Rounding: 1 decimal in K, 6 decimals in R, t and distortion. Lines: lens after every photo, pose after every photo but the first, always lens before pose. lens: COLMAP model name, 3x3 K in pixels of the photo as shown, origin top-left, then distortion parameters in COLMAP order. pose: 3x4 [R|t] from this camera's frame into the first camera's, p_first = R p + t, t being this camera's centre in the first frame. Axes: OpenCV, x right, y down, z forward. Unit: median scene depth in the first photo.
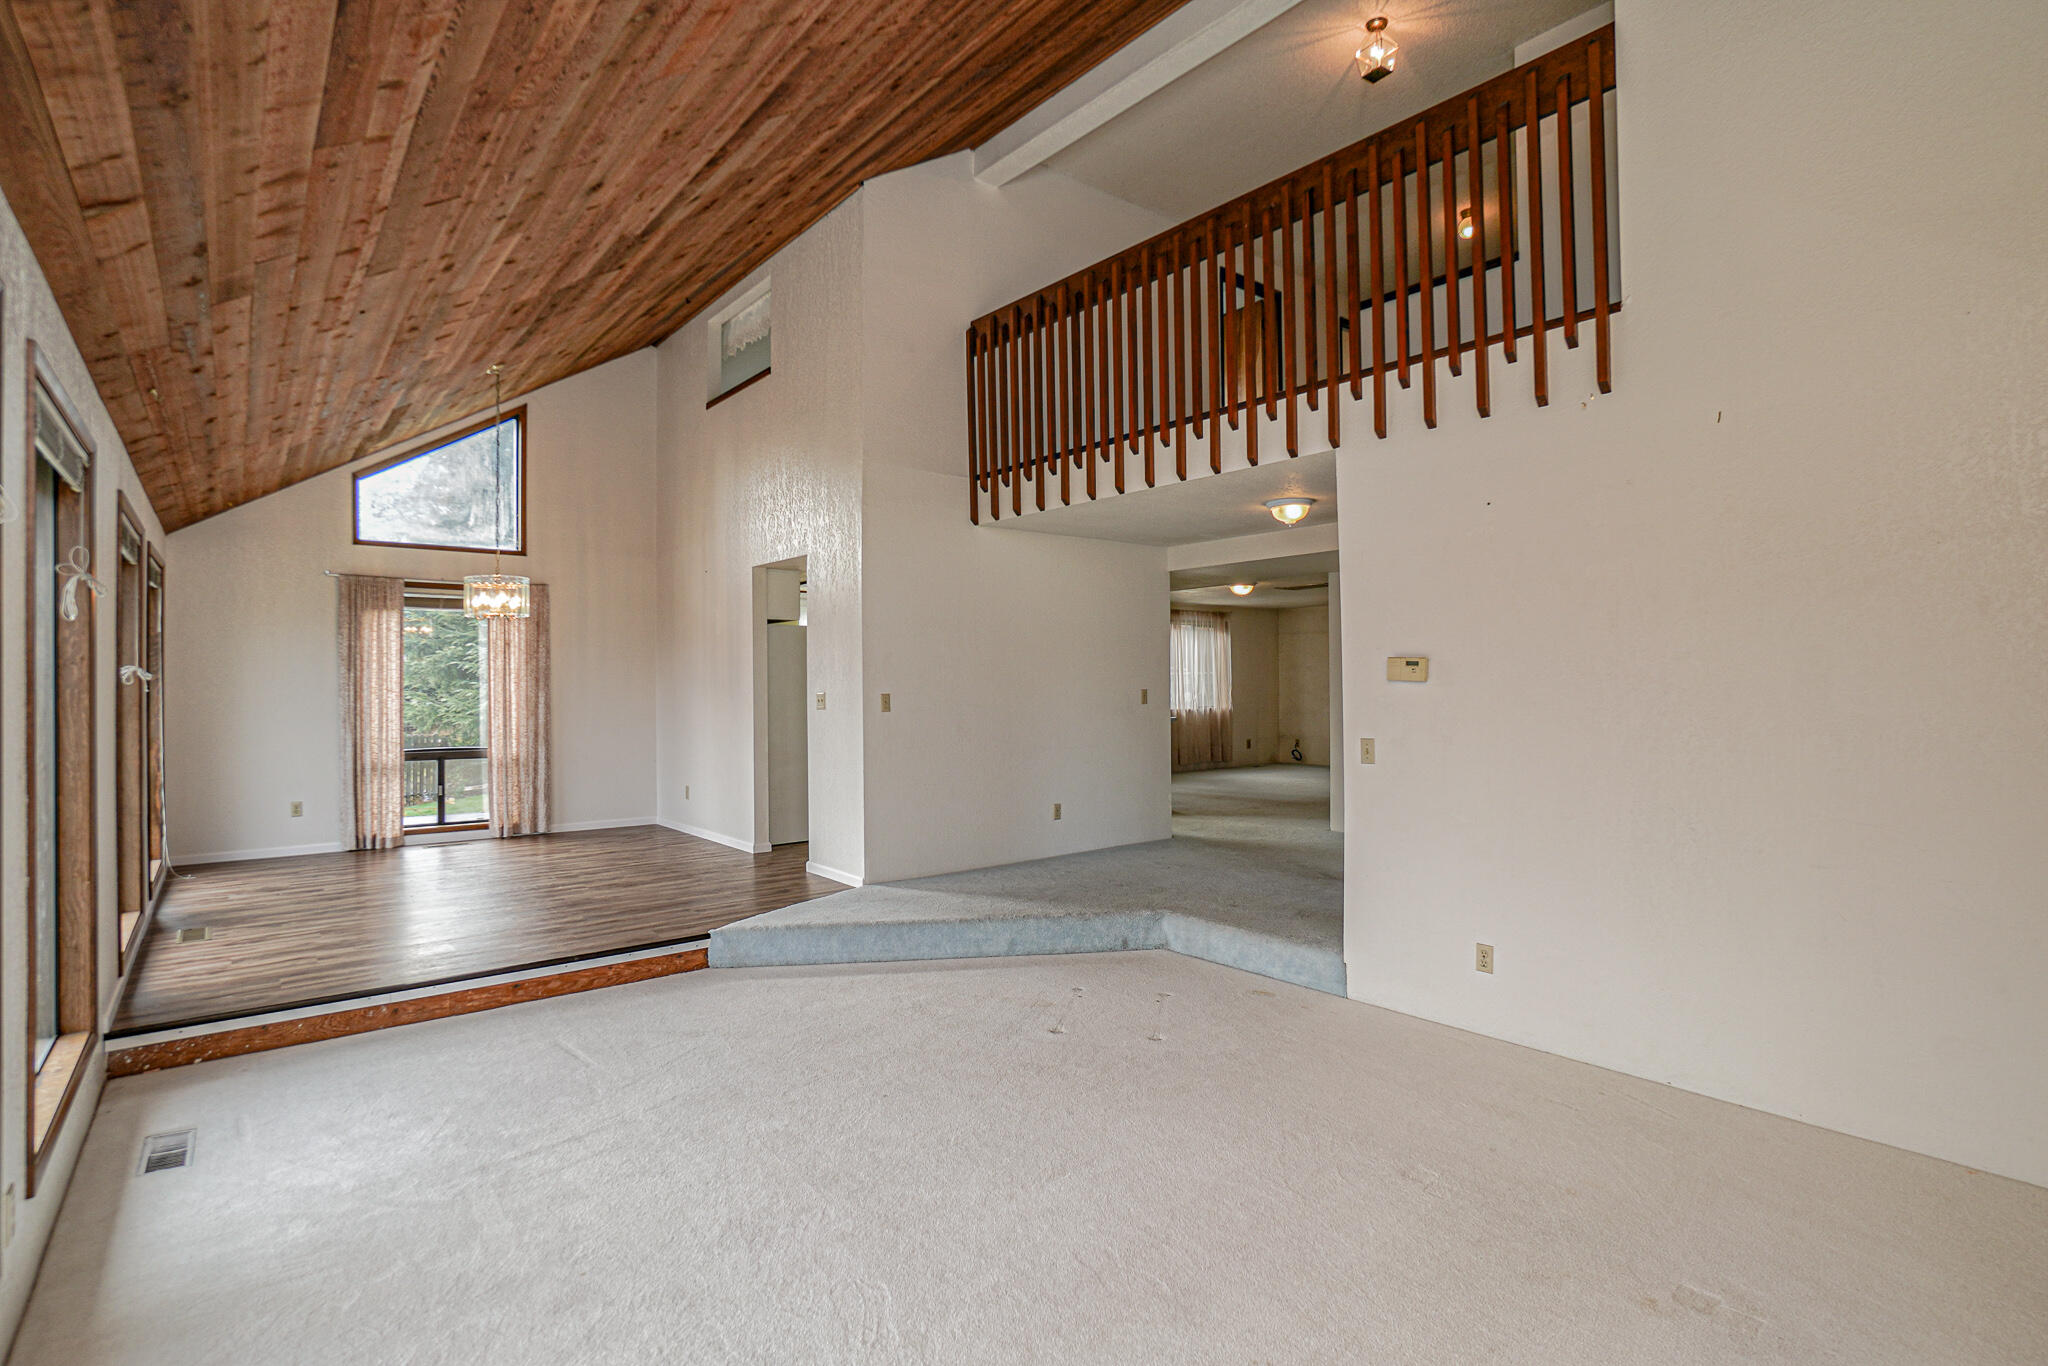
lens RADIAL K [[981.8, 0, 1013.3], [0, 981.8, 680.9], [0, 0, 1]] dist [-0.055748, 0.024576]
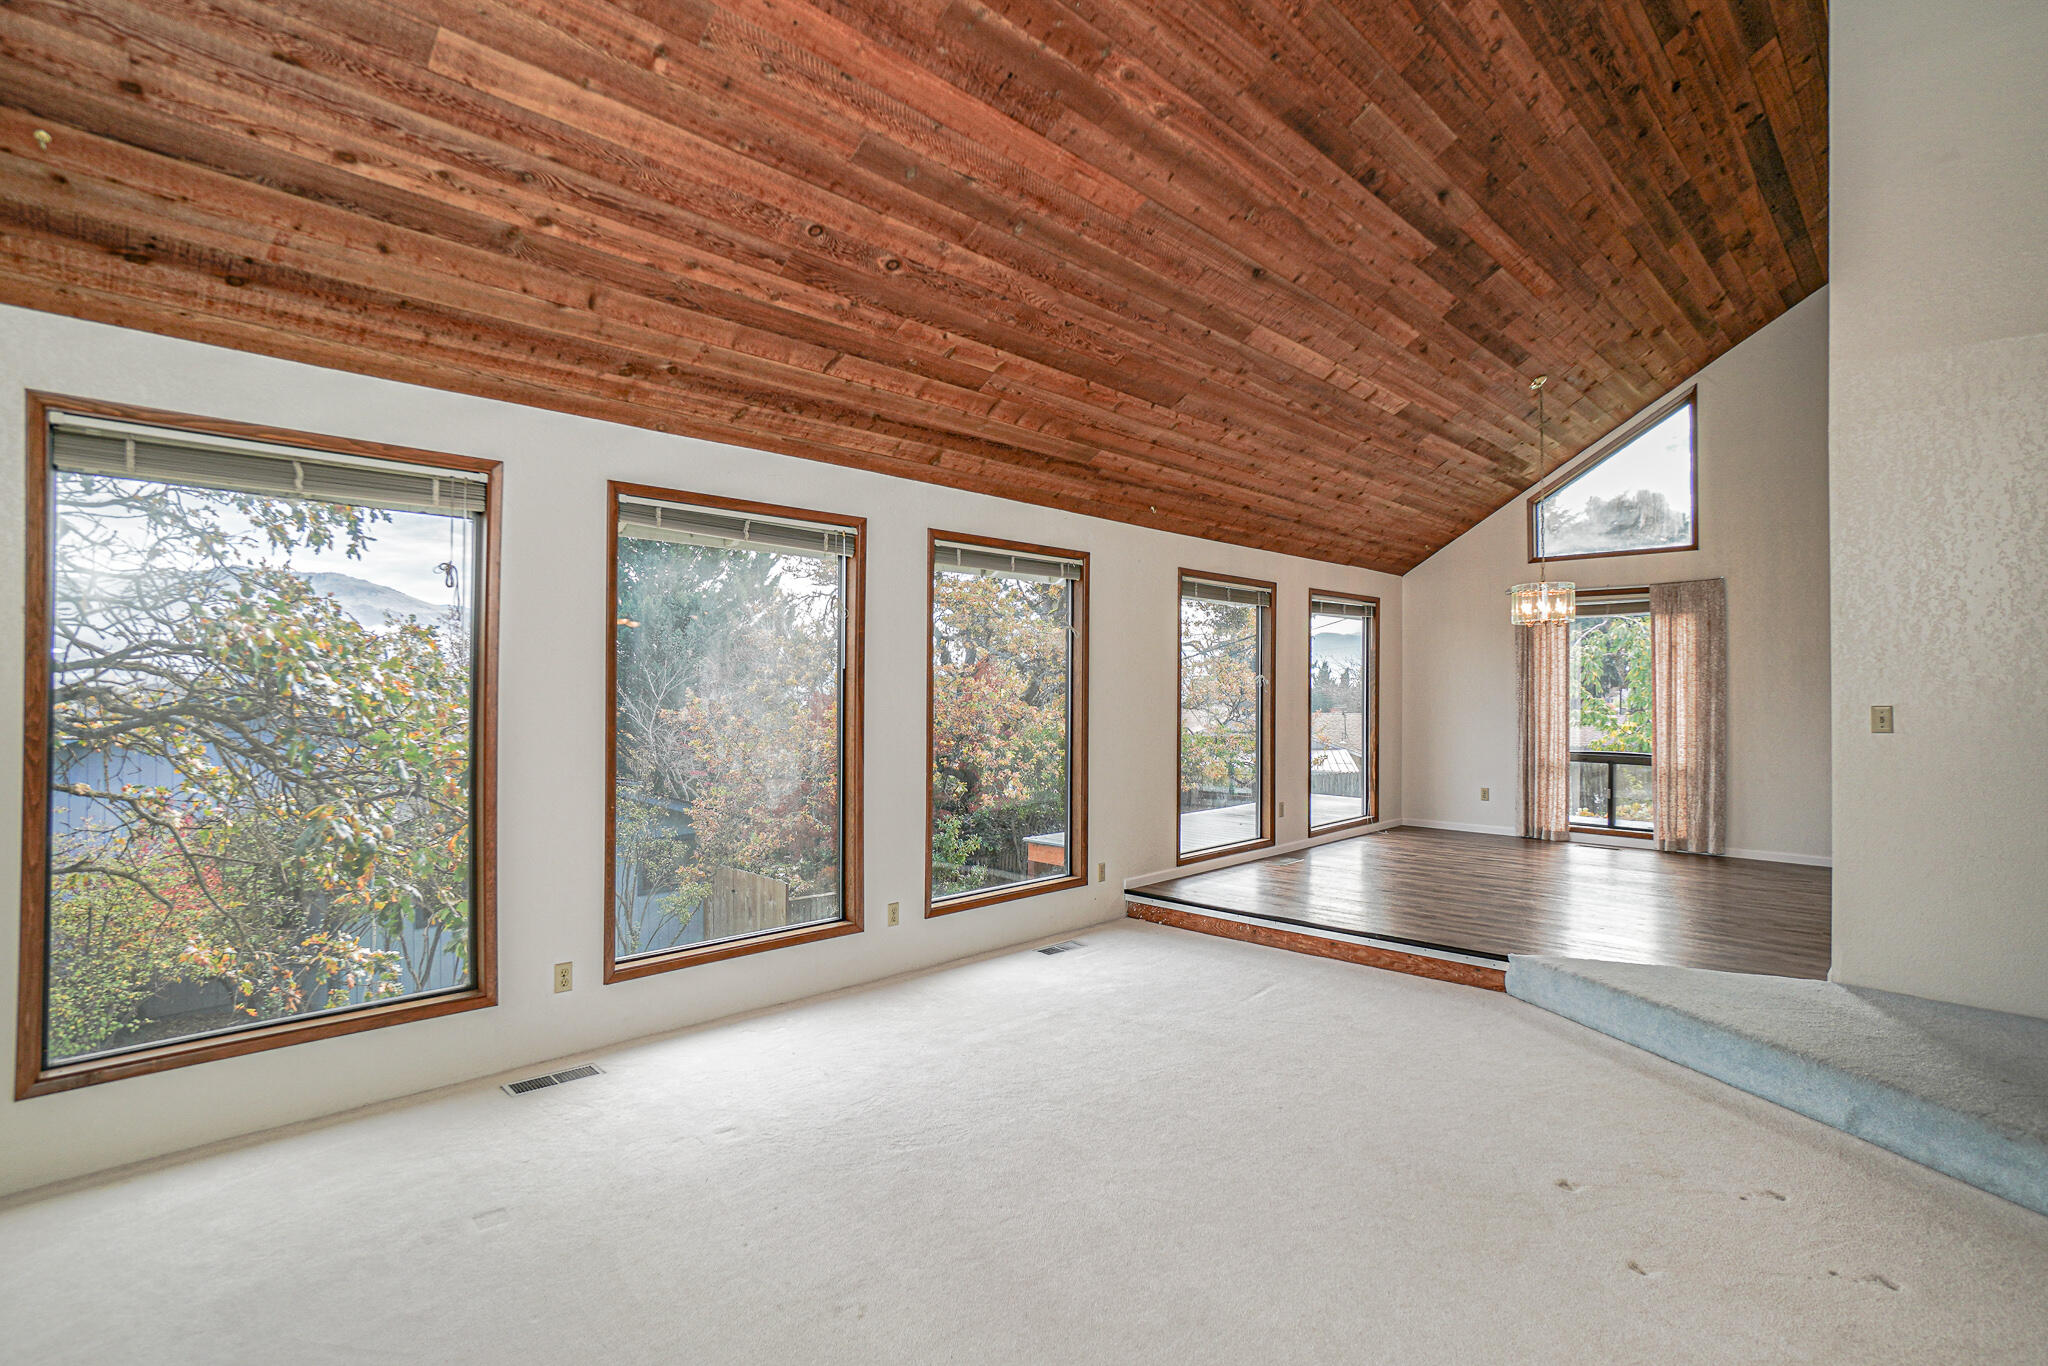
lens RADIAL K [[981.8, 0, 1013.3], [0, 981.8, 680.9], [0, 0, 1]] dist [-0.055748, 0.024576]
pose [[0.103877, -0.004382, -0.994580, 0.359302], [-0.002583, 0.999986, -0.004675, 0.001418], [0.994587, 0.003054, 0.103864, 0.280280]]
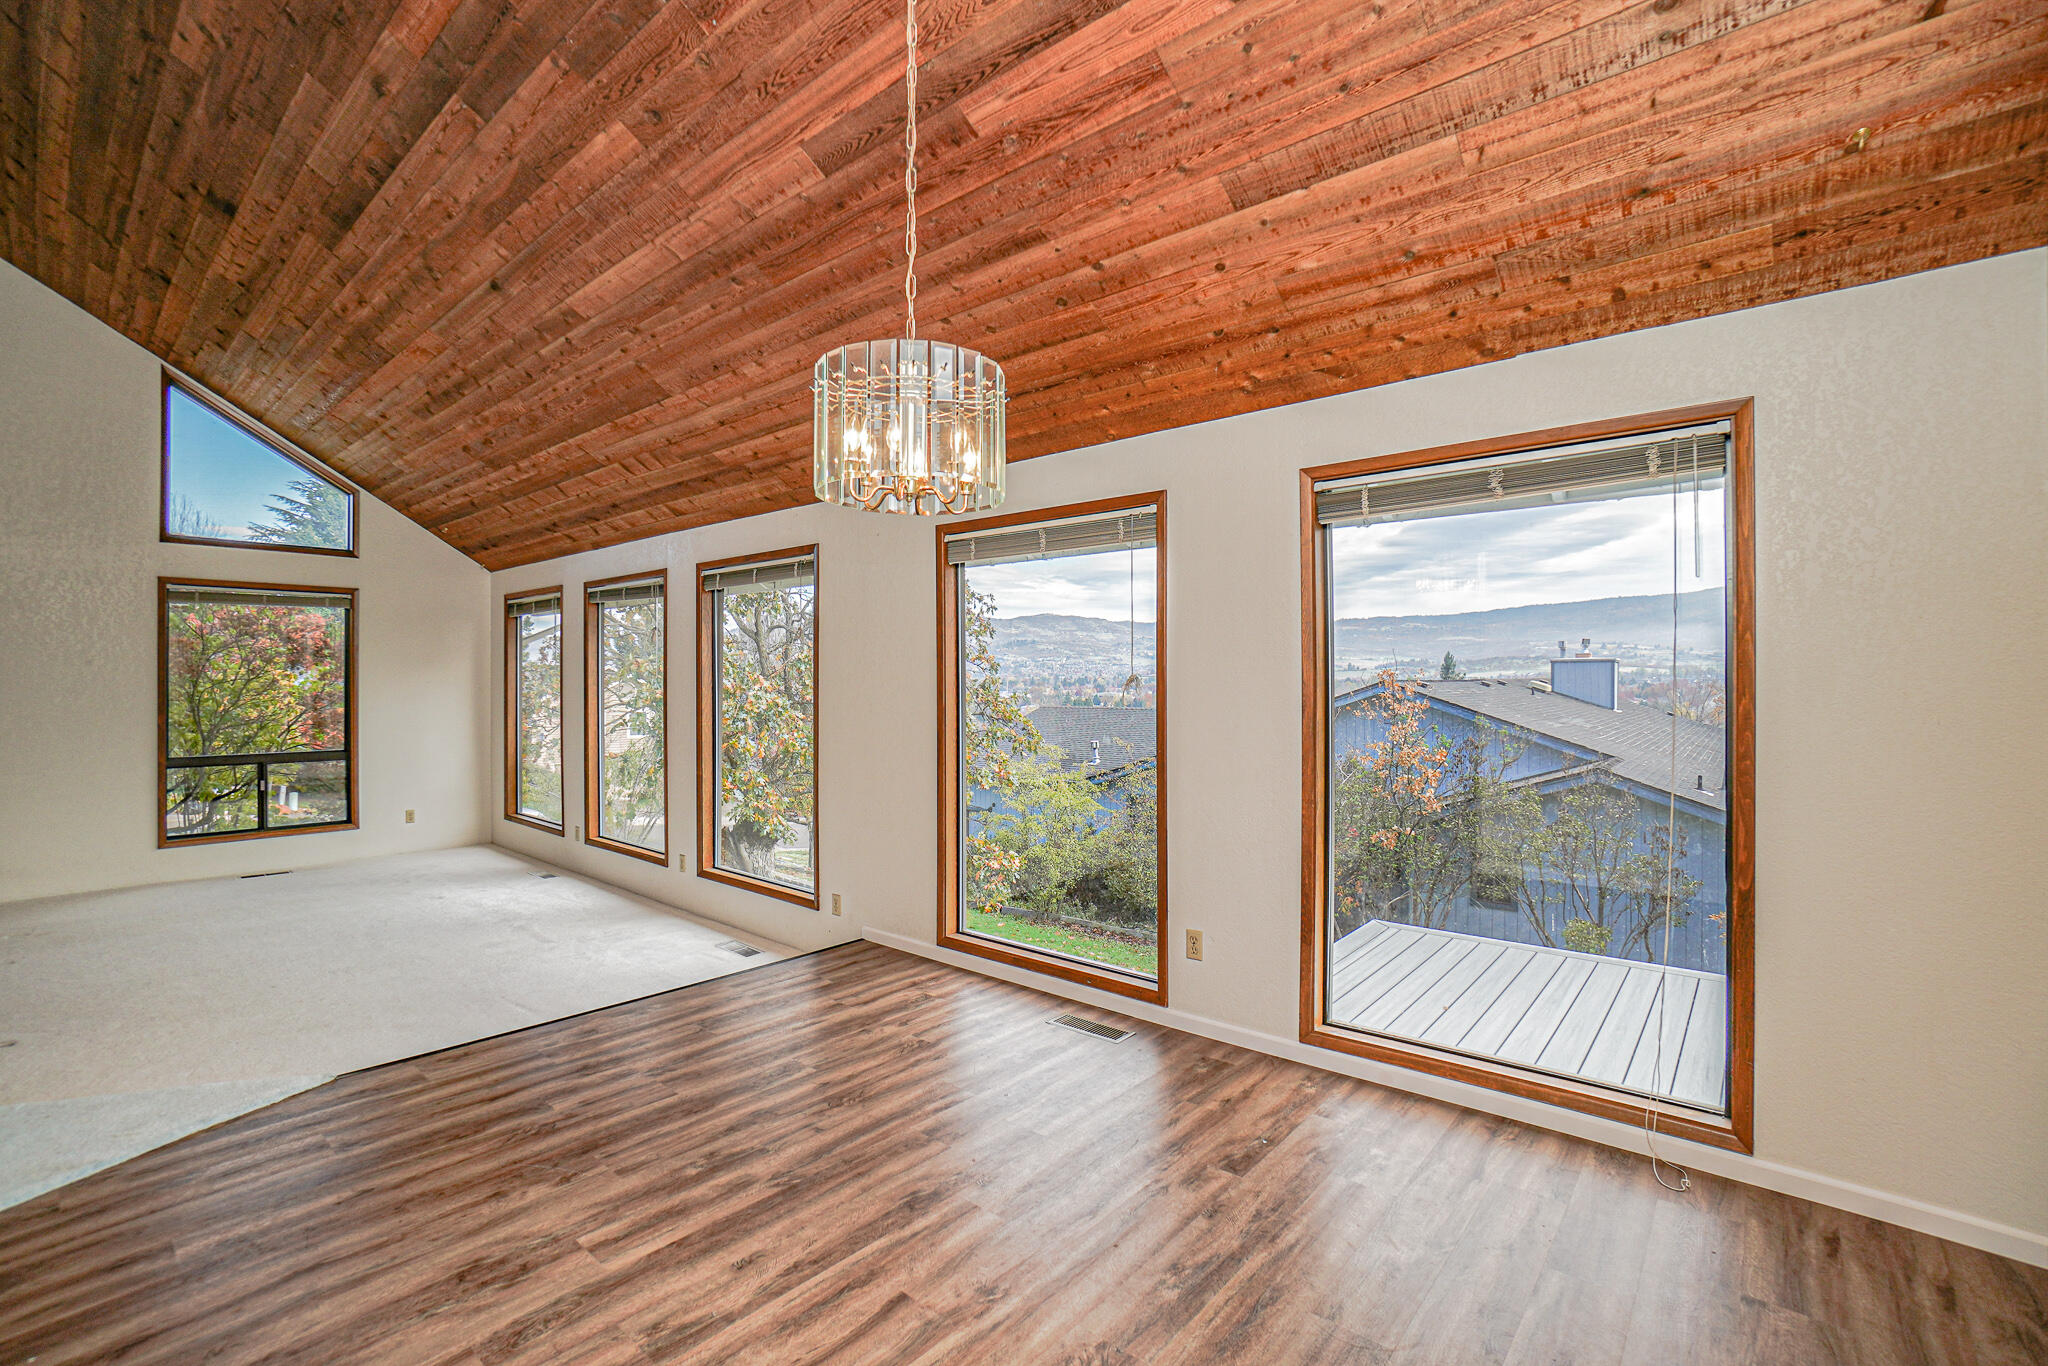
lens RADIAL K [[905.7, 0, 1012.8], [0, 905.7, 678.9], [0, 0, 1]] dist [-0.067810, 0.024895]
pose [[-0.984698, 0.003837, -0.174229, -0.431323], [0.003702, 0.999993, 0.001103, -0.007680], [0.174232, 0.000441, -0.984705, 1.078417]]
